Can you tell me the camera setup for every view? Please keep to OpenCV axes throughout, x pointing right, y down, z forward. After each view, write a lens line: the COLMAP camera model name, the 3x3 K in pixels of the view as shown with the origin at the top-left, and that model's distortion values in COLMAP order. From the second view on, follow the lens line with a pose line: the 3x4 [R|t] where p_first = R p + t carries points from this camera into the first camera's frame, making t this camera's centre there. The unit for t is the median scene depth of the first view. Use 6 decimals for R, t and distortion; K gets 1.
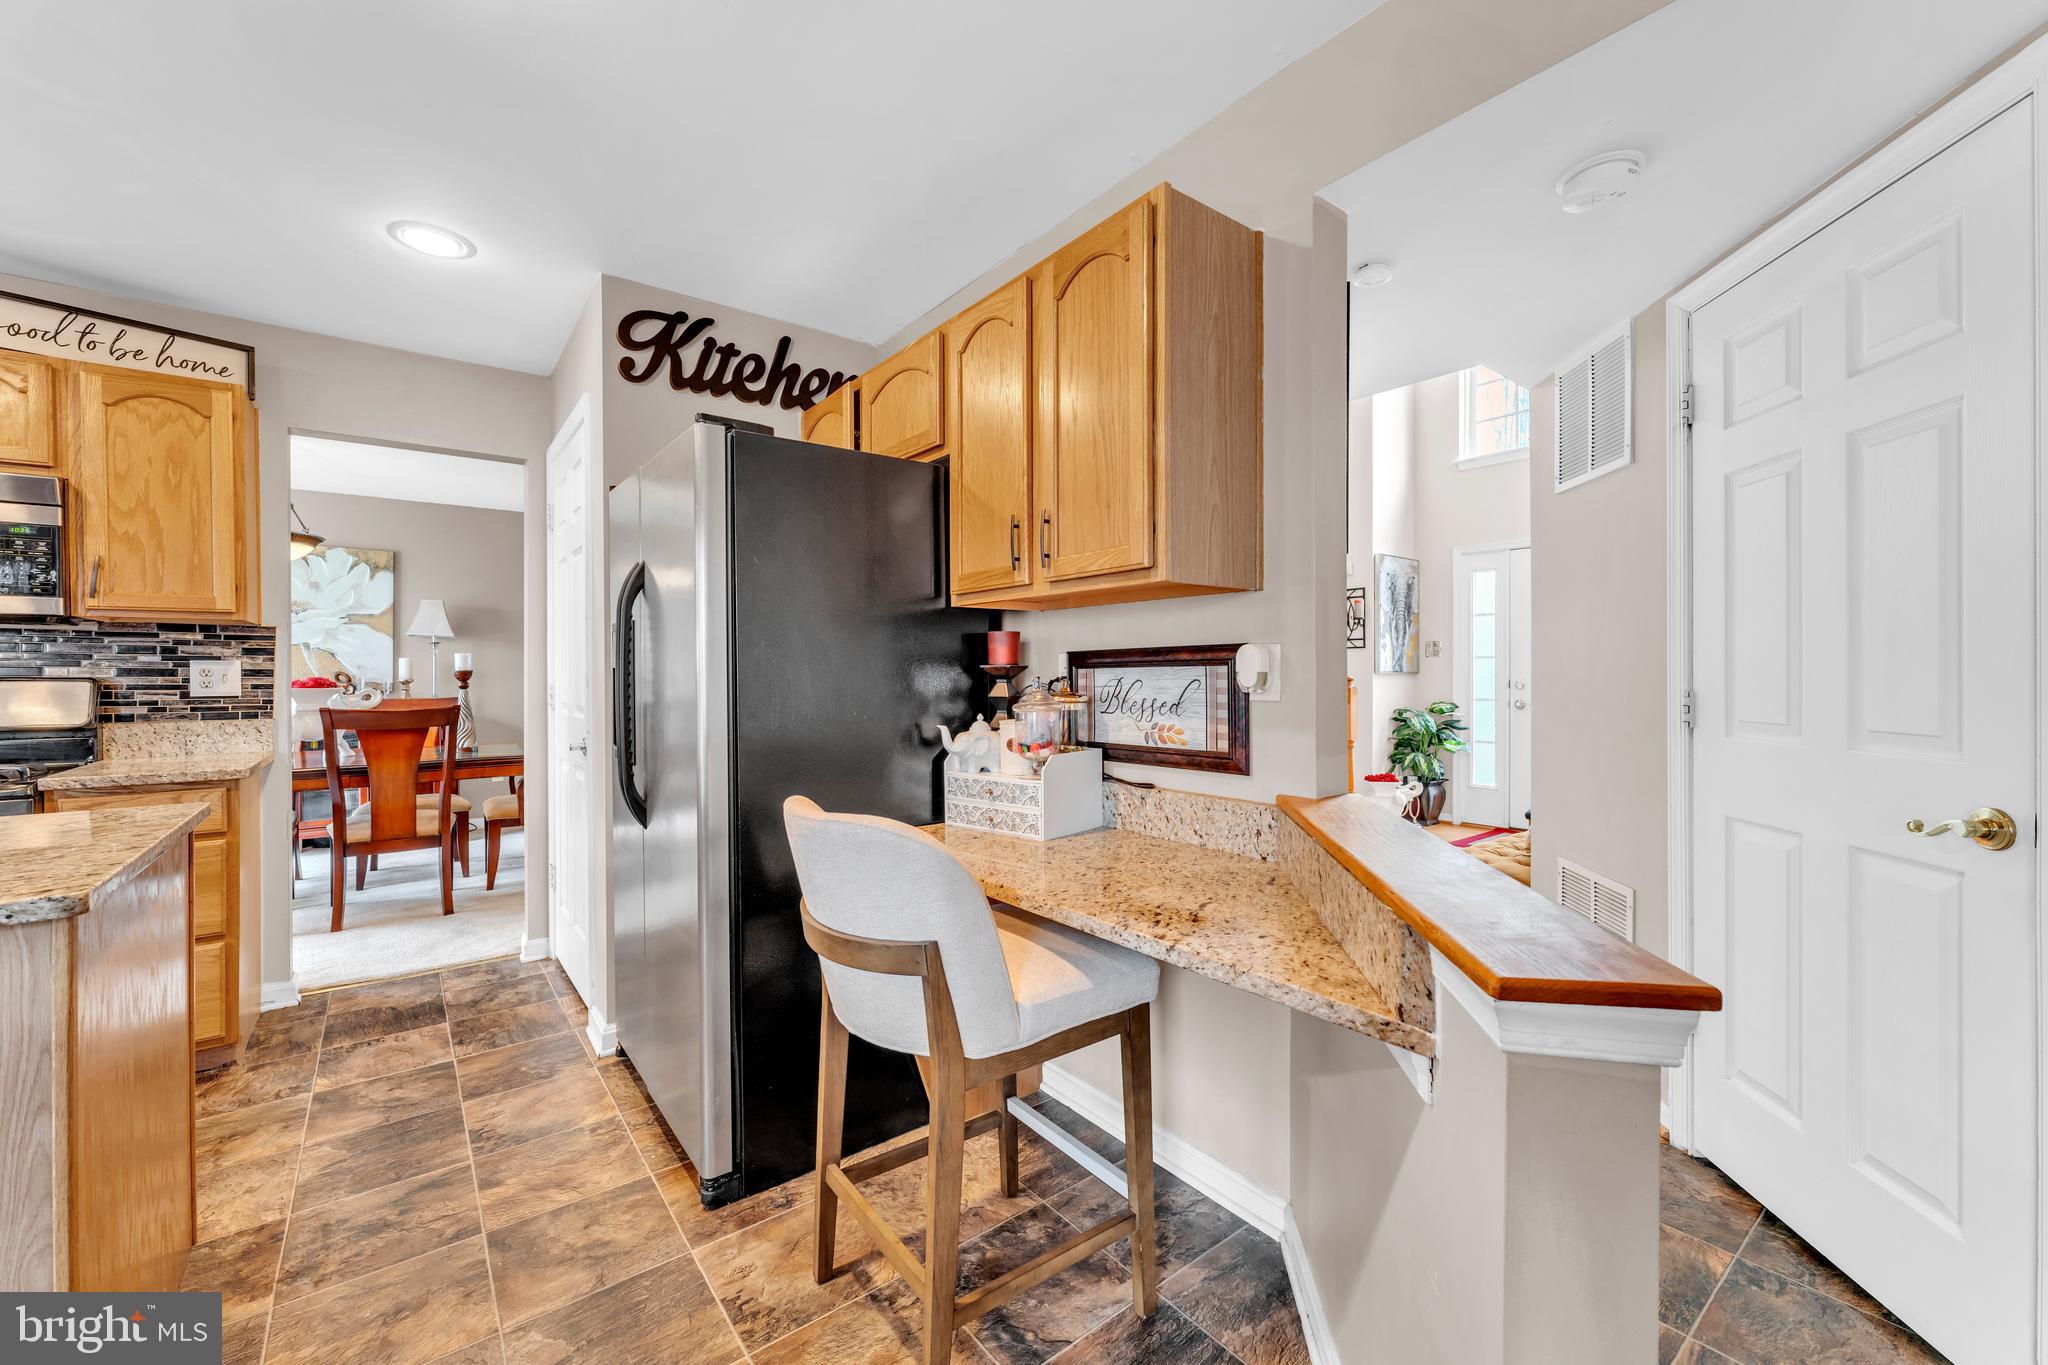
lens RADIAL K [[817.6, 0, 1029.3], [0, 817.6, 677.6], [0, 0, 1]] dist [0.002688, -0.000343]
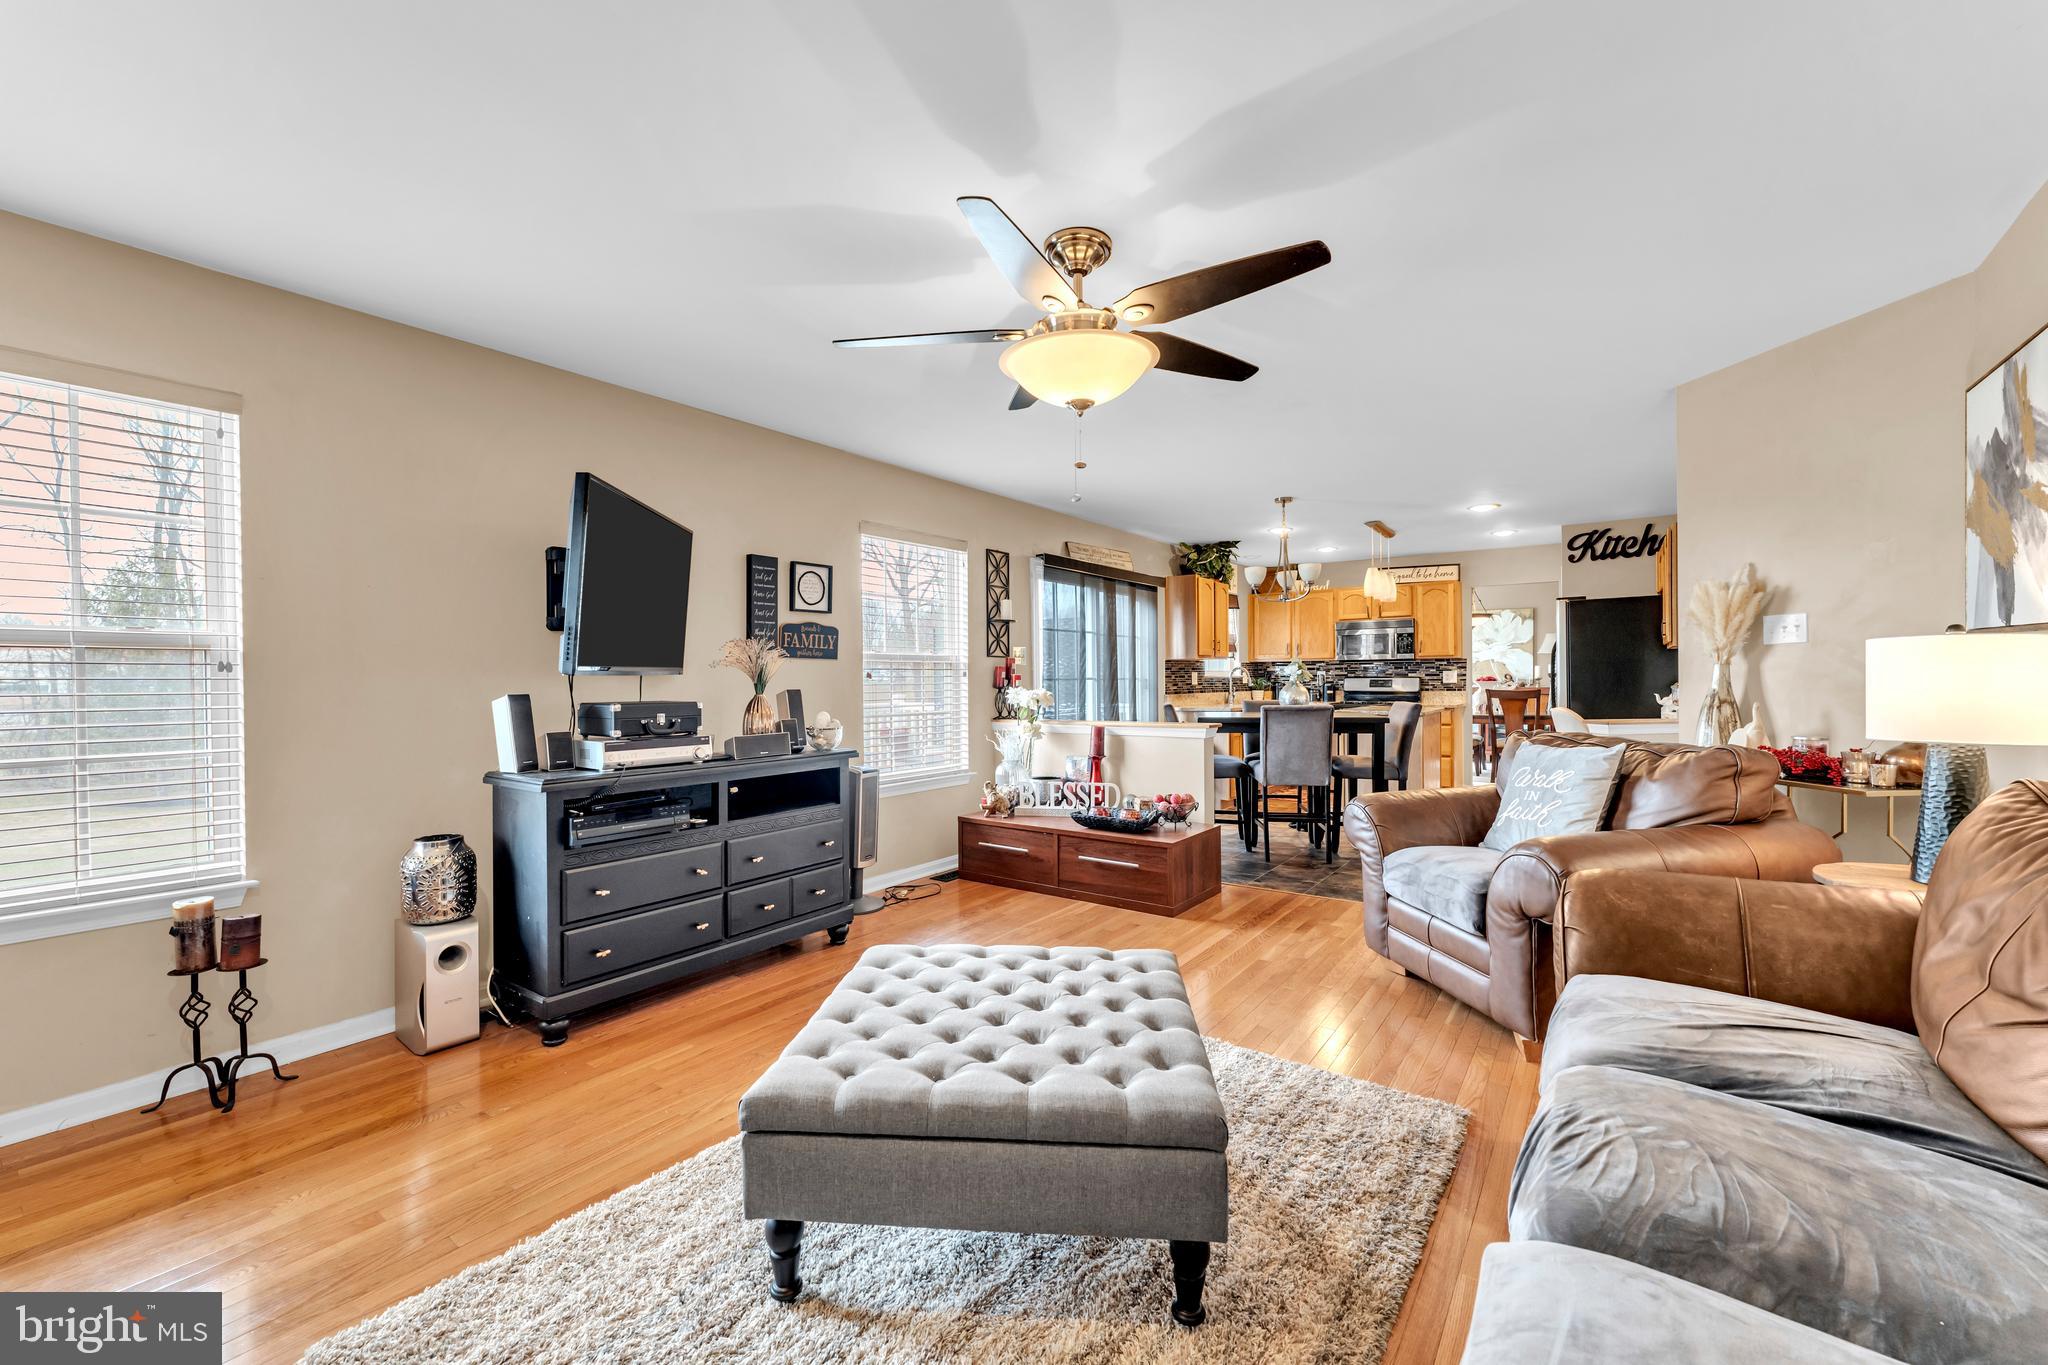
lens RADIAL K [[838.6, 0, 1007.3], [0, 838.6, 685.8], [0, 0, 1]] dist [-0.001237, 0.000388]
pose [[0.278188, 0.007426, -0.960498, 1.538621], [0.002321, 0.999962, 0.008404, 0.004135], [0.960524, -0.004568, 0.278160, -1.440747]]
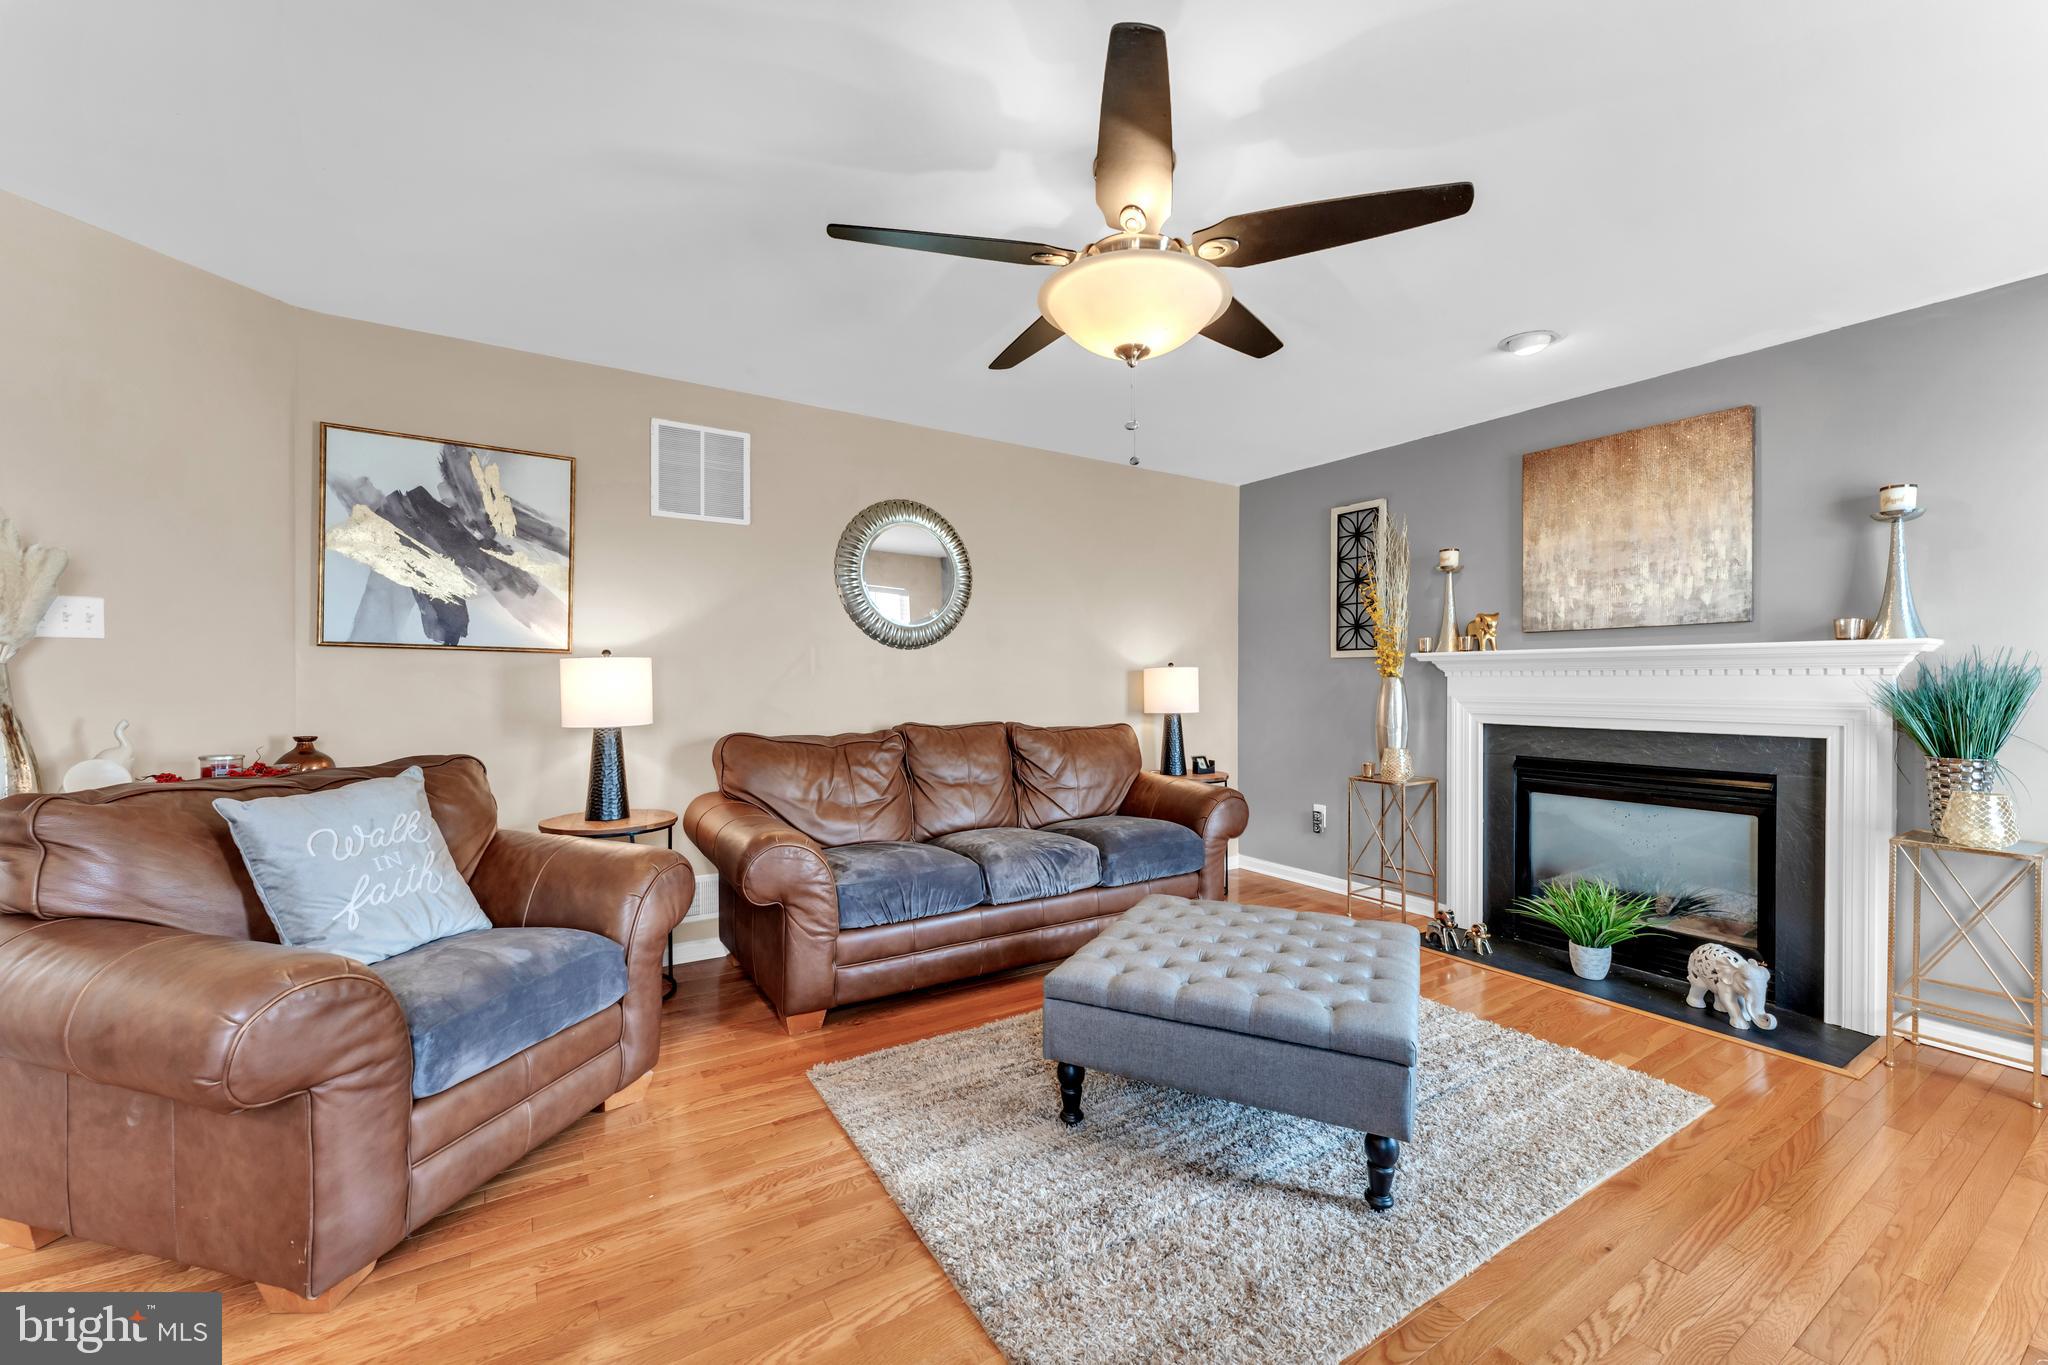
lens RADIAL K [[838.6, 0, 991.7], [0, 838.6, 685.1], [0, 0, 1]] dist [-0.001237, 0.000388]
pose [[0.087121, -0.002164, 0.996195, -0.090936], [0.003464, 0.999992, 0.001870, 0.005249], [-0.996192, 0.003288, 0.087128, -1.029143]]
